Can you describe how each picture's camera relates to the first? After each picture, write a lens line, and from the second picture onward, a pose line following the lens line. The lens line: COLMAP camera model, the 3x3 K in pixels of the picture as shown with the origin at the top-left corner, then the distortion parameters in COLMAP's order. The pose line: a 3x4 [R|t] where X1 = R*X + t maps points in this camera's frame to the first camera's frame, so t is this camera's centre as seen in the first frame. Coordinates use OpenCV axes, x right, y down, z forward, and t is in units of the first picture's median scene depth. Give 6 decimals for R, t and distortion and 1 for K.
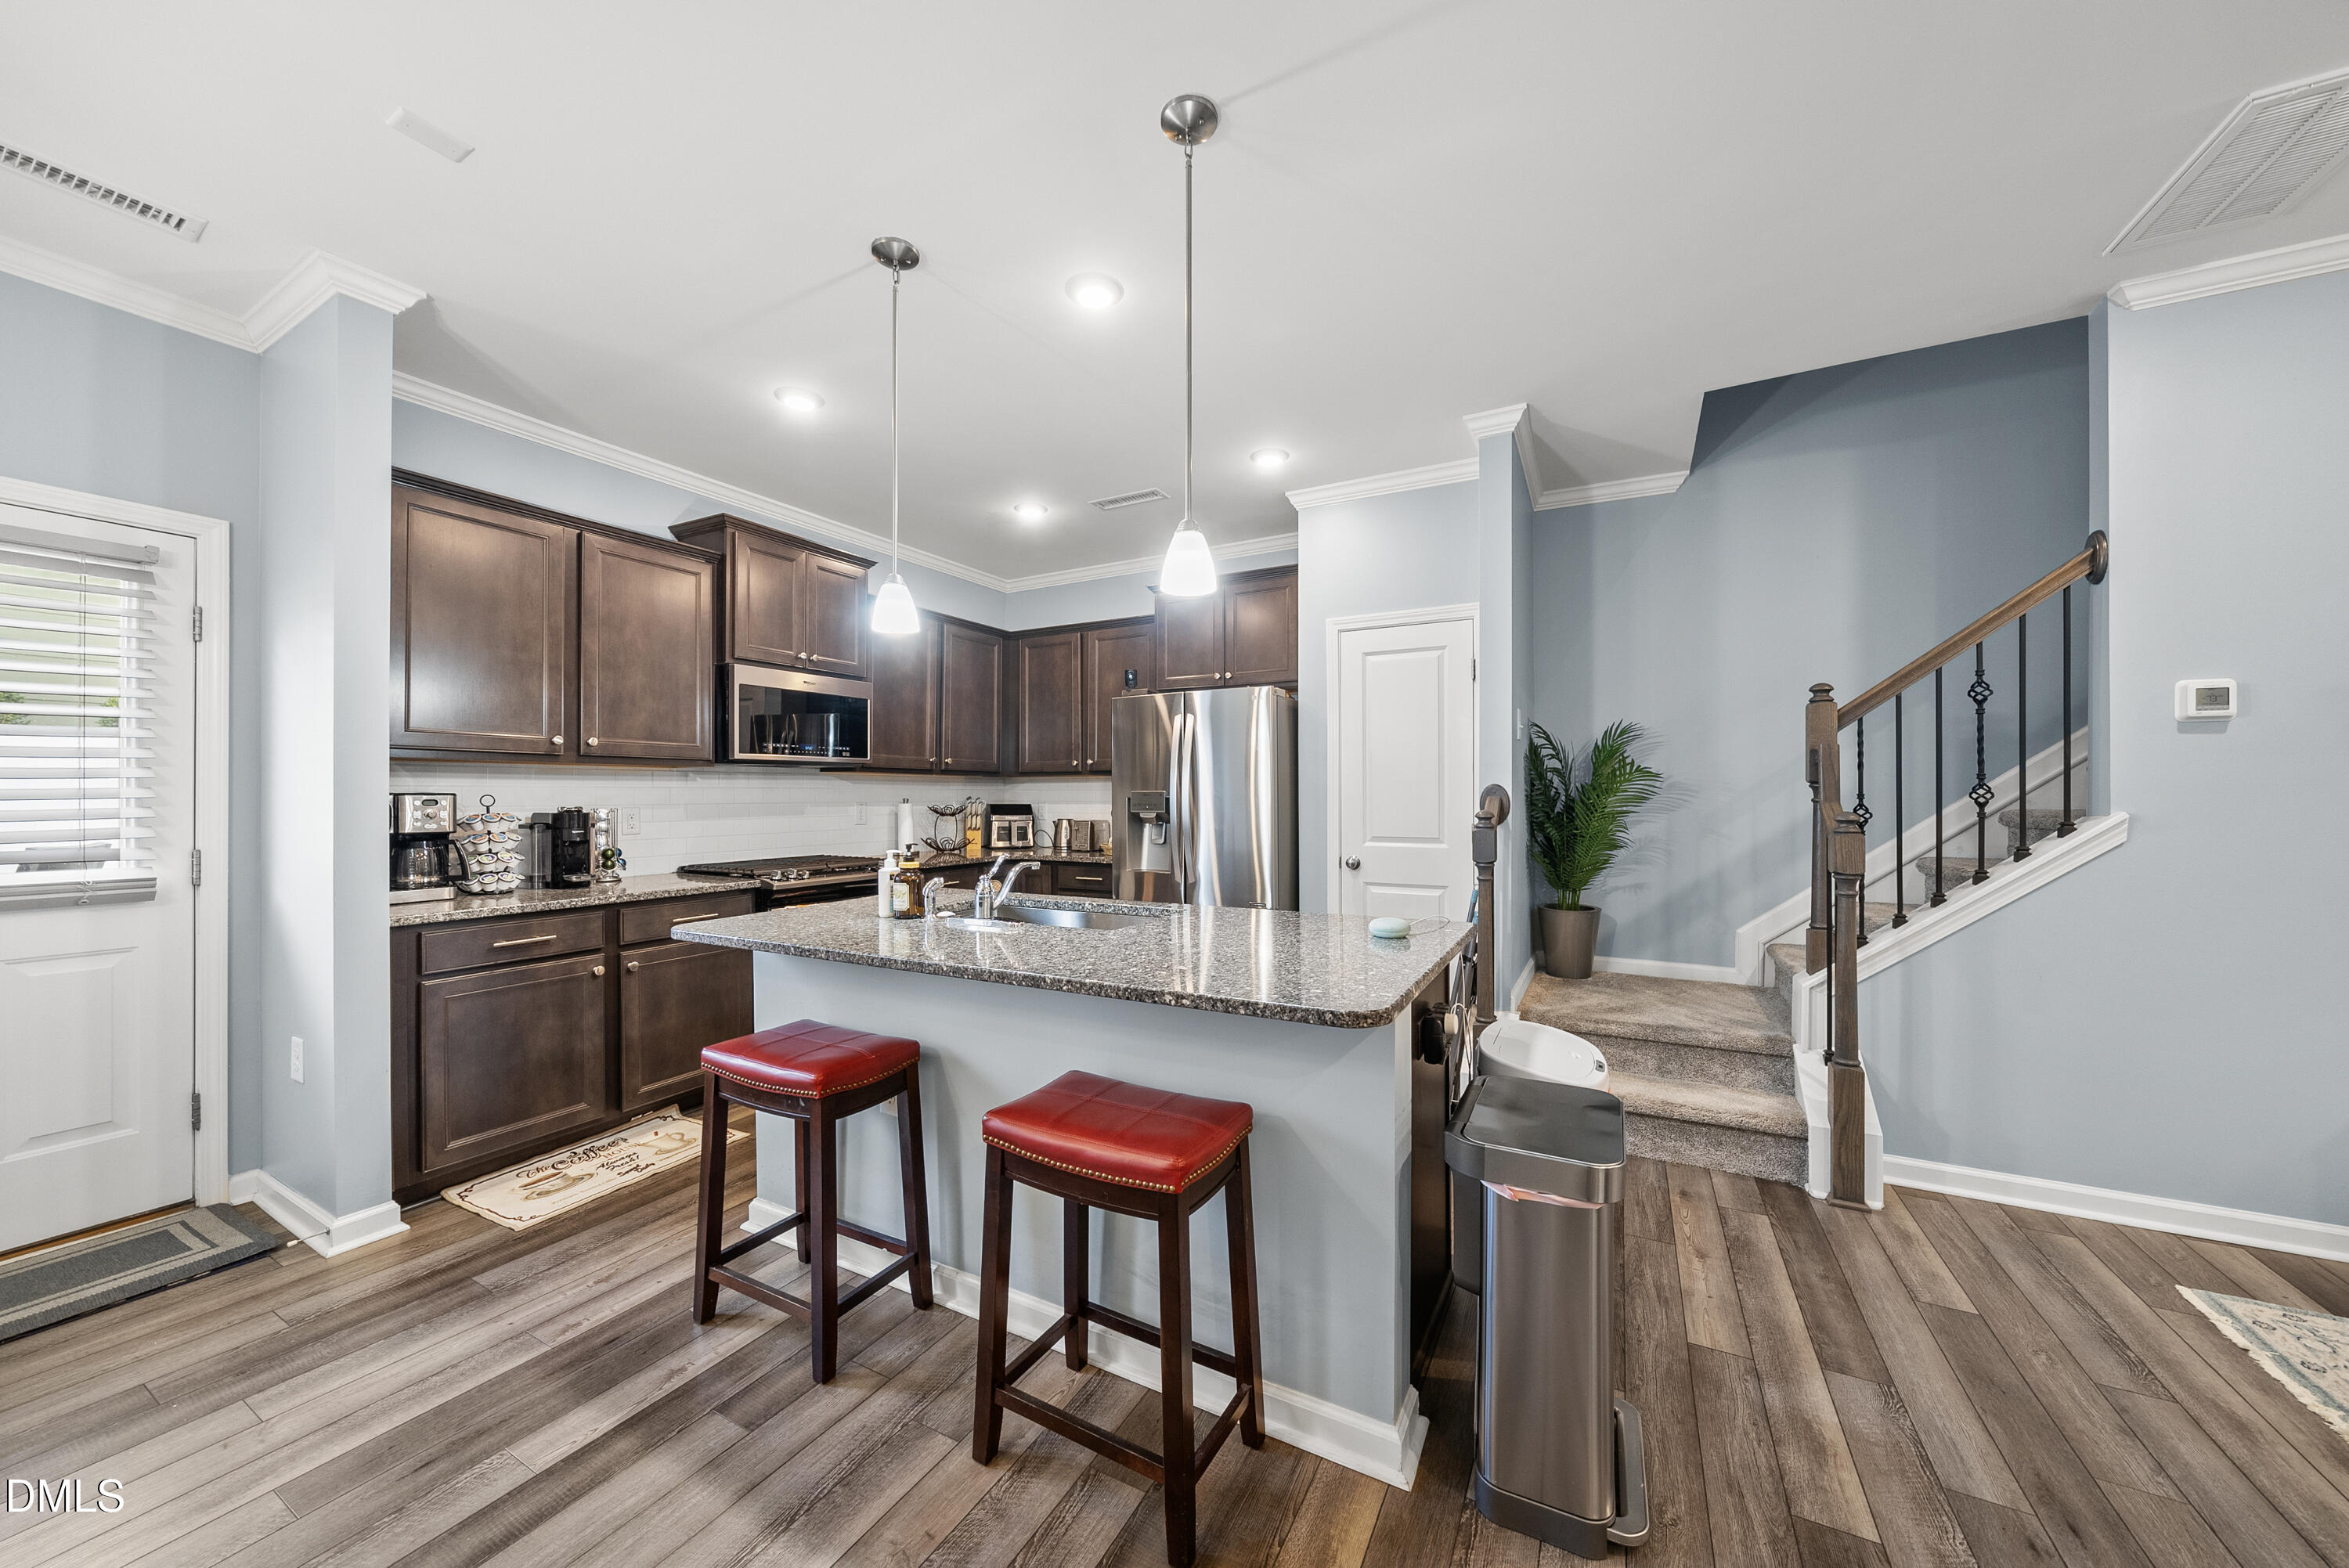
lens RADIAL K [[824.3, 0, 1170.2], [0, 824.3, 793.9], [0, 0, 1]] dist [-0.010042, 0.001210]
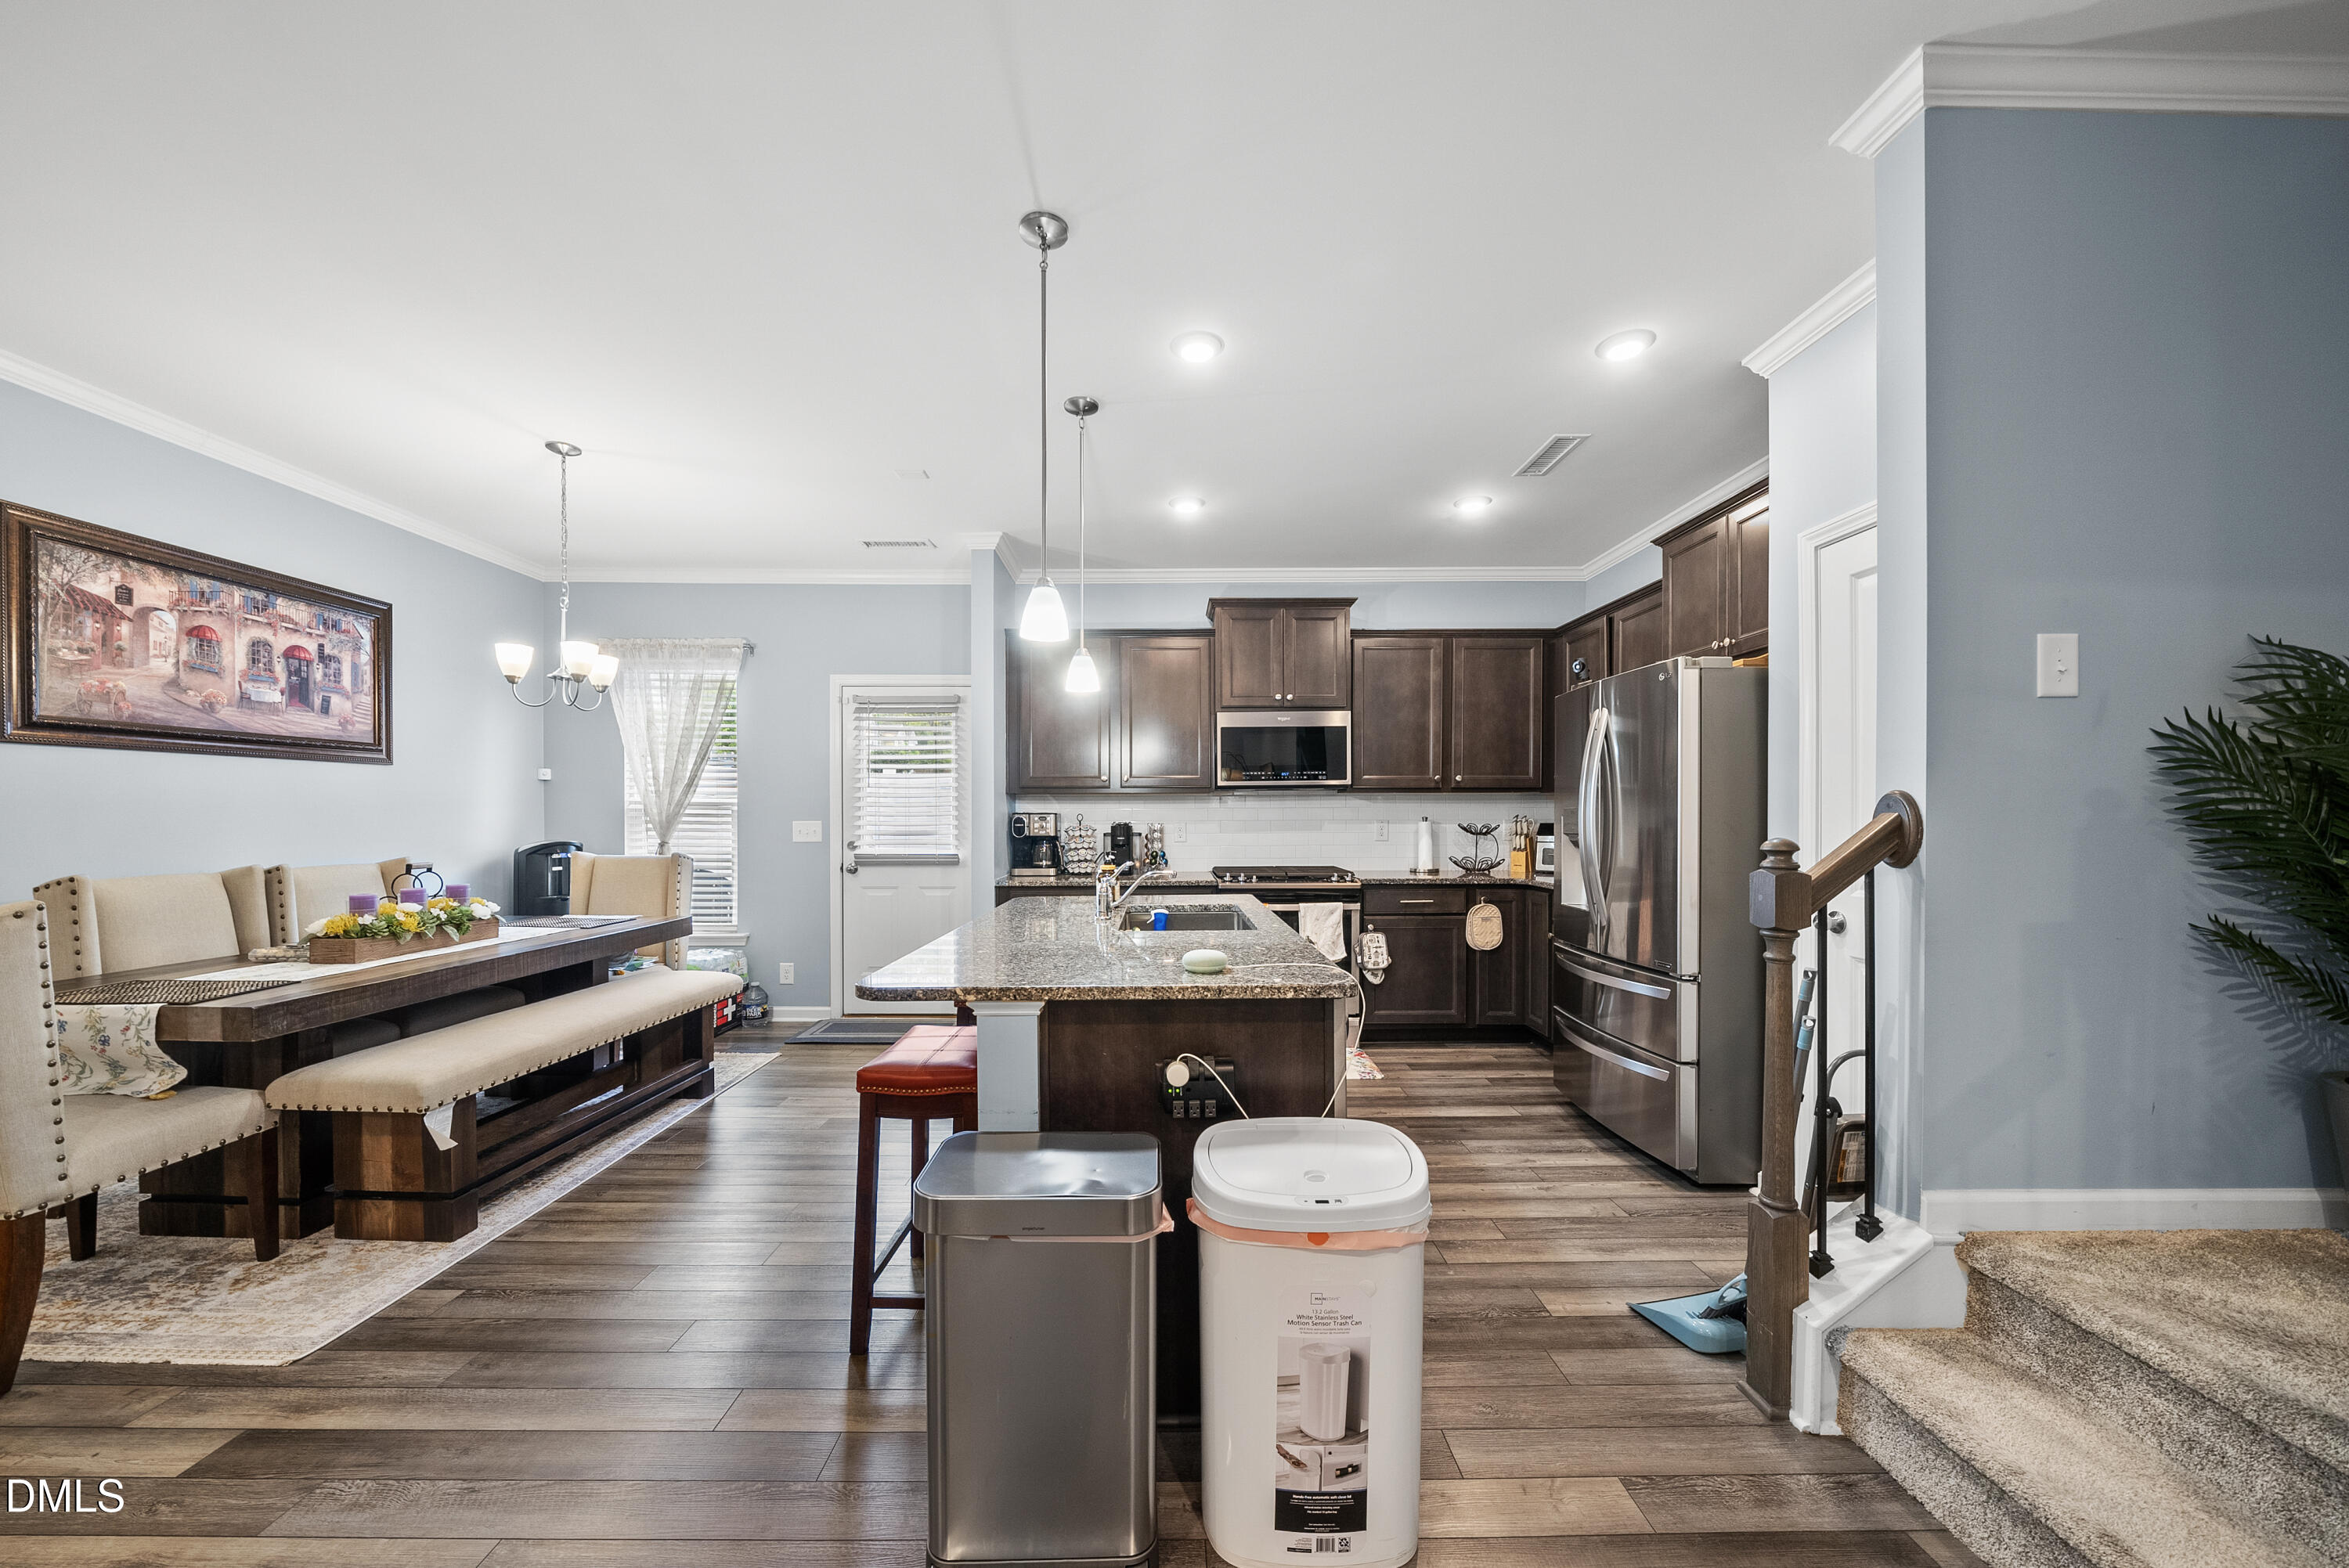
lens RADIAL K [[824.3, 0, 1162.4], [0, 824.3, 825.1], [0, 0, 1]] dist [-0.010042, 0.001210]
pose [[0.481143, 0.010723, -0.876577, 0.767854], [0.003291, 0.999896, 0.014038, 0.001028], [0.876636, -0.009639, 0.481057, 0.400511]]
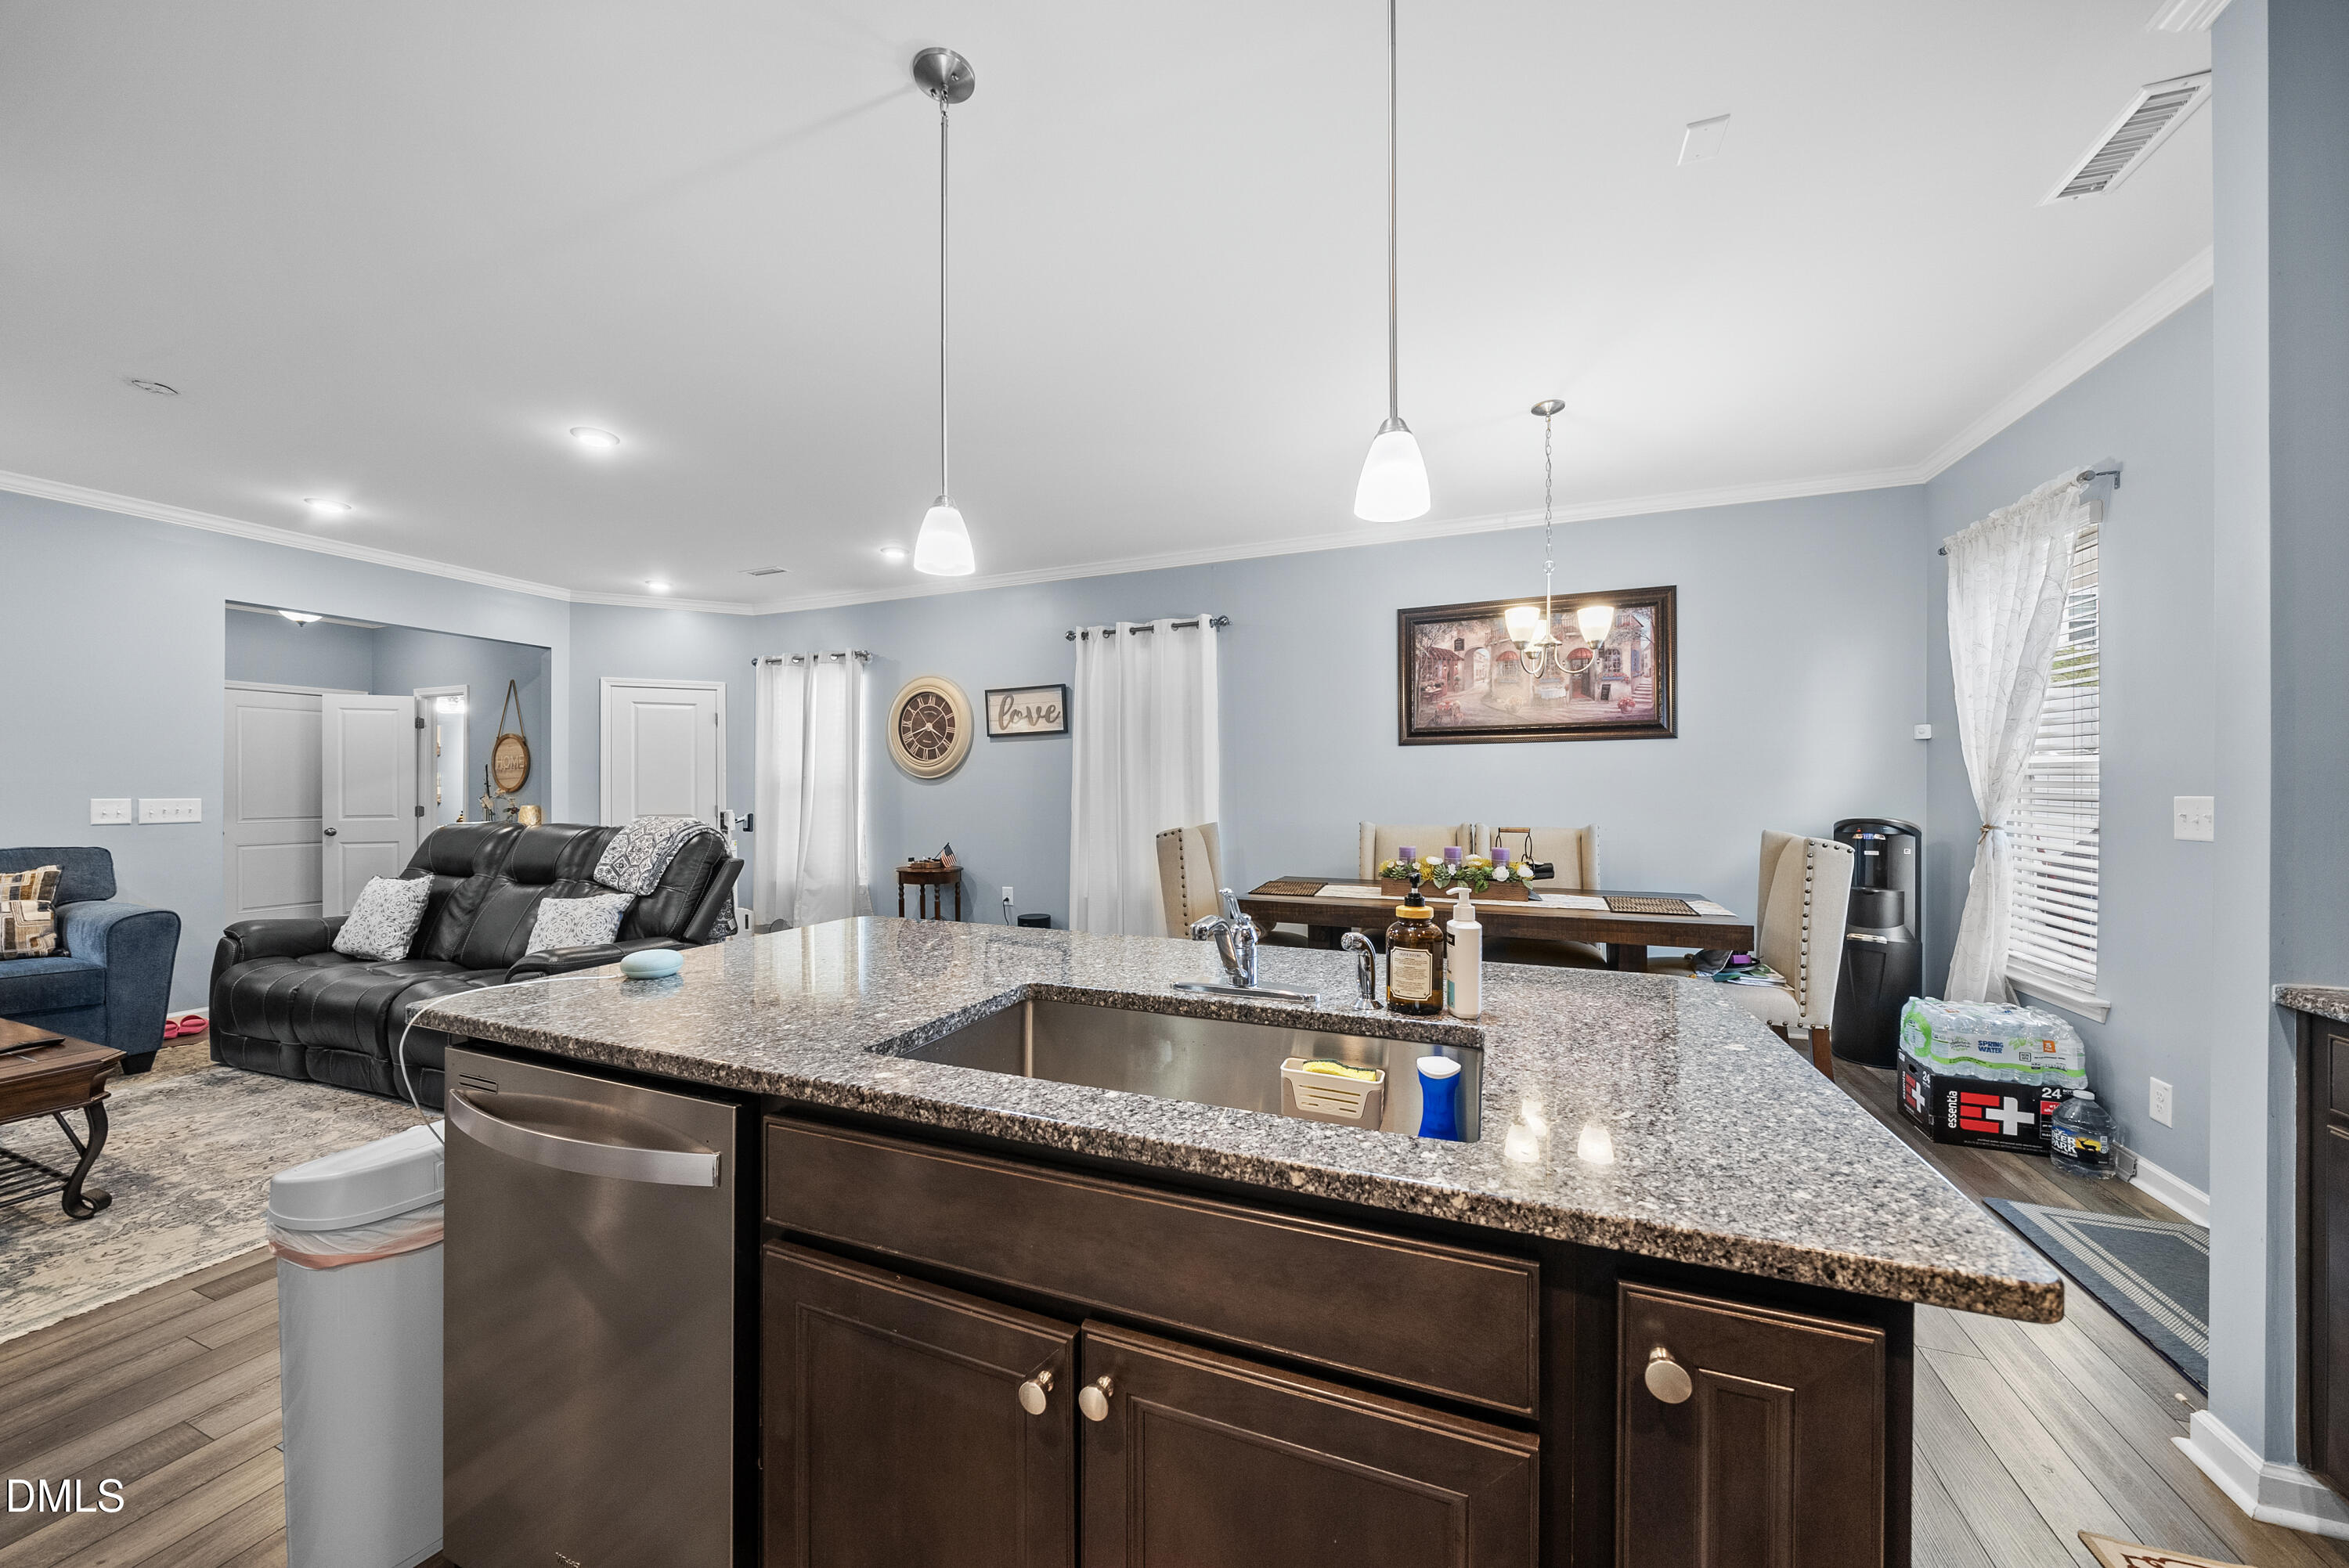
lens RADIAL K [[824.3, 0, 1178.1], [0, 824.3, 788.4], [0, 0, 1]] dist [-0.010042, 0.001210]
pose [[-0.991724, 0.003869, -0.128328, -0.084261], [0.004248, 0.999987, -0.002677, 0.004307], [0.128316, -0.003200, -0.991728, 1.348046]]
